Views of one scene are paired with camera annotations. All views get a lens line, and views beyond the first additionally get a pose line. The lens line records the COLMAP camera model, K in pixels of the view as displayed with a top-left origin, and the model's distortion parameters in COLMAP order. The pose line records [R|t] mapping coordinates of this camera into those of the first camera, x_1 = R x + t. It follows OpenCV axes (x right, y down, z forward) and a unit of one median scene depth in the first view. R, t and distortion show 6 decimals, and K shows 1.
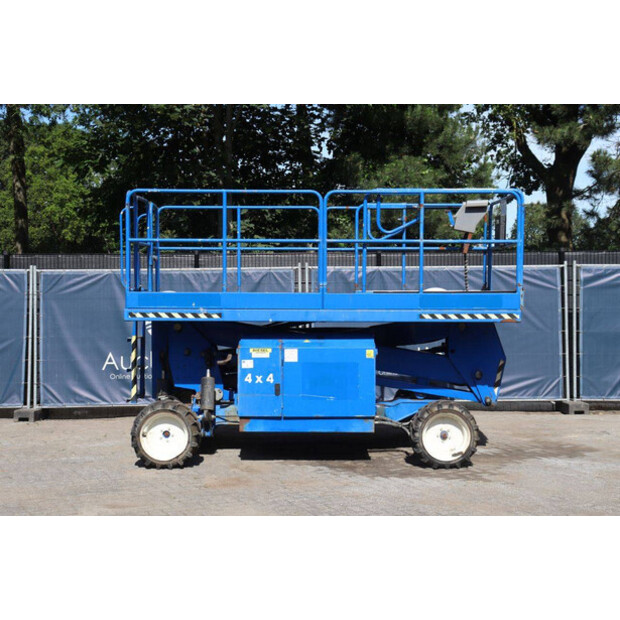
lens RADIAL K [[968.1, 0, 310.0], [0, 968.1, 310.0], [0, 0, 1]] dist [0.142046, -0.075603]
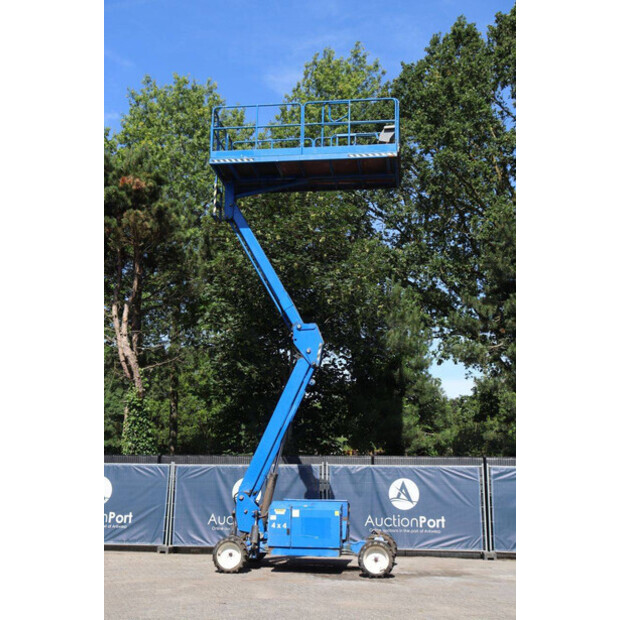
lens RADIAL K [[786.5, 0, 298.8], [0, 786.5, 308.2], [0, 0, 1]] dist [-0.018323, 0.383706]
pose [[0.990505, -0.013632, -0.136796, 0.144018], [-0.018307, 0.973129, -0.229530, 0.006550], [0.136249, 0.229855, 0.963640, -0.413915]]
